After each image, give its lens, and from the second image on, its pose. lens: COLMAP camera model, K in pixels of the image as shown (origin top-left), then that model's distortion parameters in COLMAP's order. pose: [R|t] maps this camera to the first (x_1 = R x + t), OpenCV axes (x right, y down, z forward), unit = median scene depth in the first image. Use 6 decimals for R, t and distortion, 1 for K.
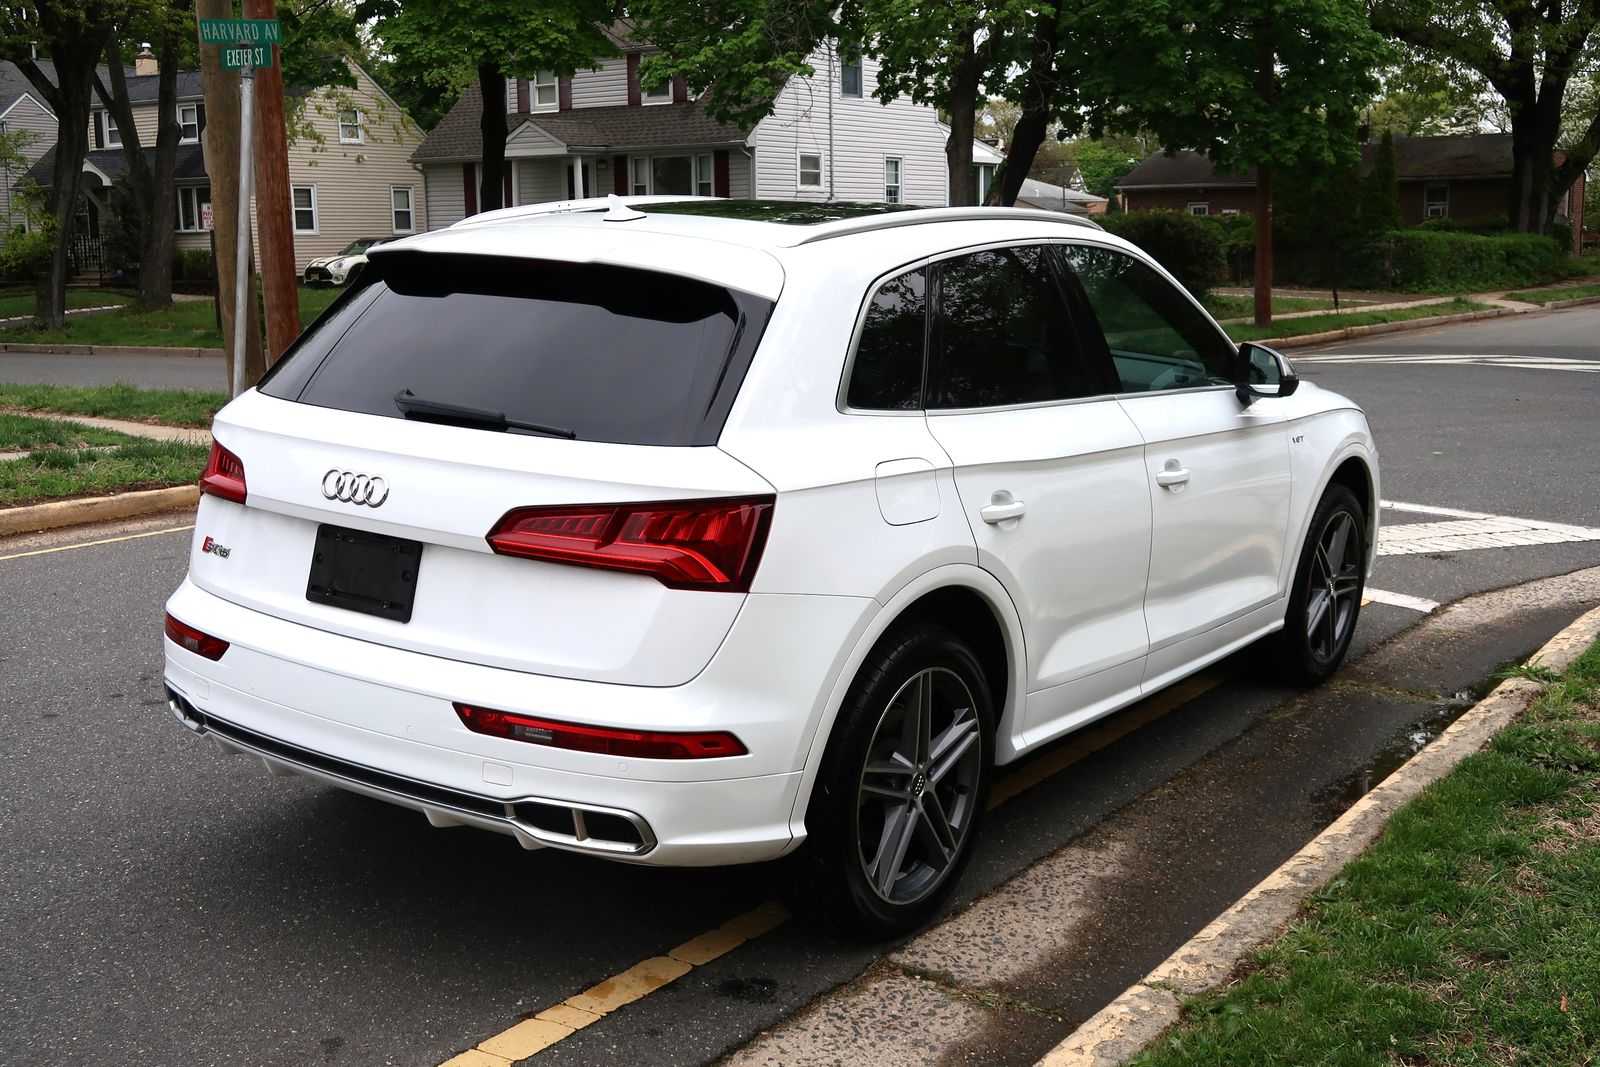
lens RADIAL K [[1801.0, 0, 808.1], [0, 1801.0, 548.0], [0, 0, 1]] dist [0.014919, 0.000000]
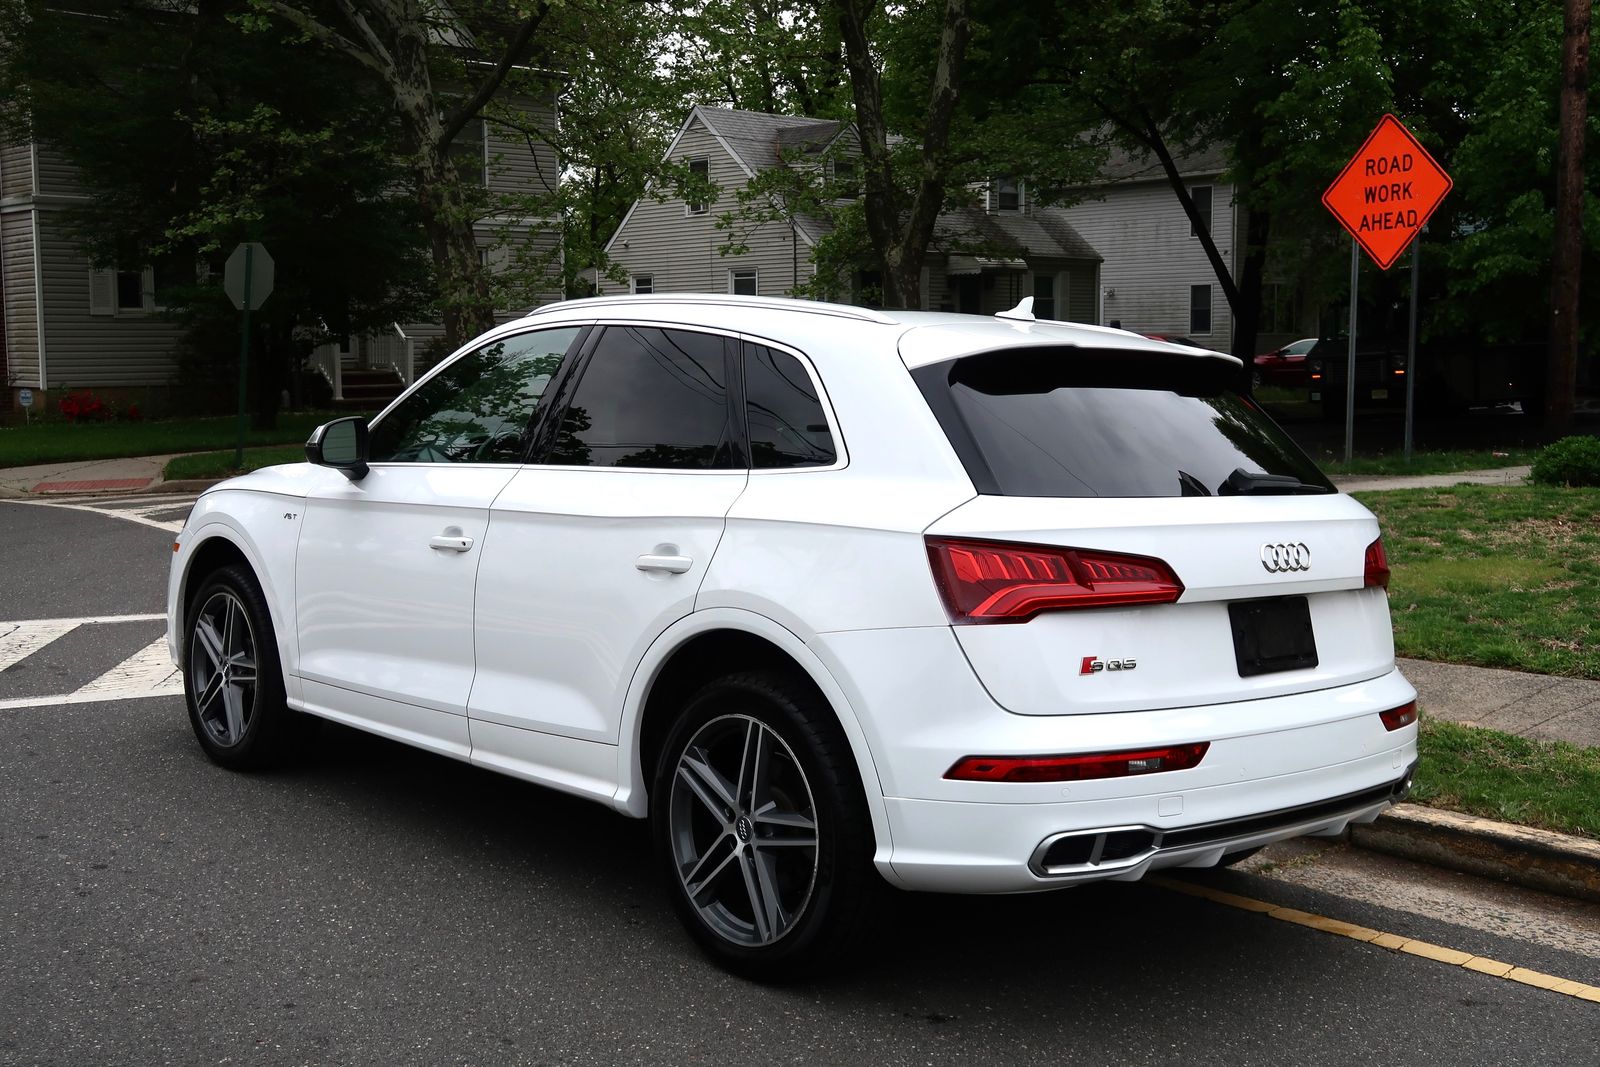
lens RADIAL K [[1801.0, 0, 804.1], [0, 1801.0, 542.4], [0, 0, 1]] dist [0.014919, 0.000000]
pose [[0.224266, -0.102302, 0.969143, -0.221640], [0.169444, 0.983421, 0.064599, -0.026160], [-0.959684, 0.149728, 0.237882, 0.163138]]
